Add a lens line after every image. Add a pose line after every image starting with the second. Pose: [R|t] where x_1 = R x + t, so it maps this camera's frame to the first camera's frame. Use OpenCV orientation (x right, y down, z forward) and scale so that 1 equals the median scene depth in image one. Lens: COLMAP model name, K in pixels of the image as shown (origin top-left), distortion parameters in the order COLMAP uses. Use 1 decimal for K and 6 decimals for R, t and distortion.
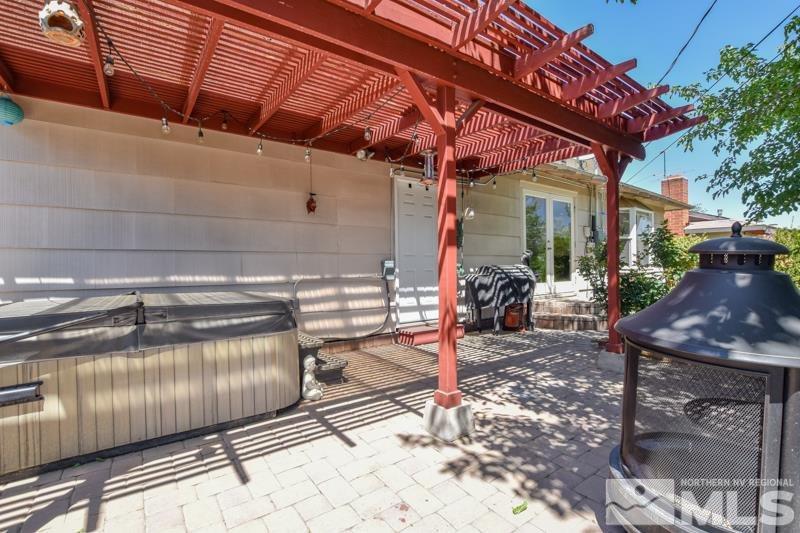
lens RADIAL K [[358.4, 0, 399.6], [0, 358.4, 270.3], [0, 0, 1]] dist [-0.028450, 0.000078]
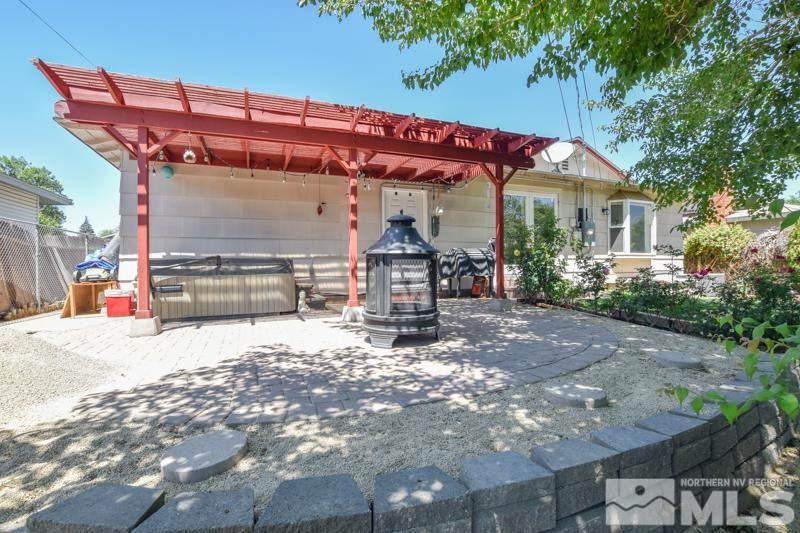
lens RADIAL K [[365.9, 0, 400.0], [0, 365.9, 266.5], [0, 0, 1]] dist [-0.032261, 0.000207]
pose [[0.971975, -0.005832, -0.235012, 0.810625], [0.001715, 0.999842, -0.017720, 0.169804], [0.235078, 0.016820, 0.971831, -0.855364]]
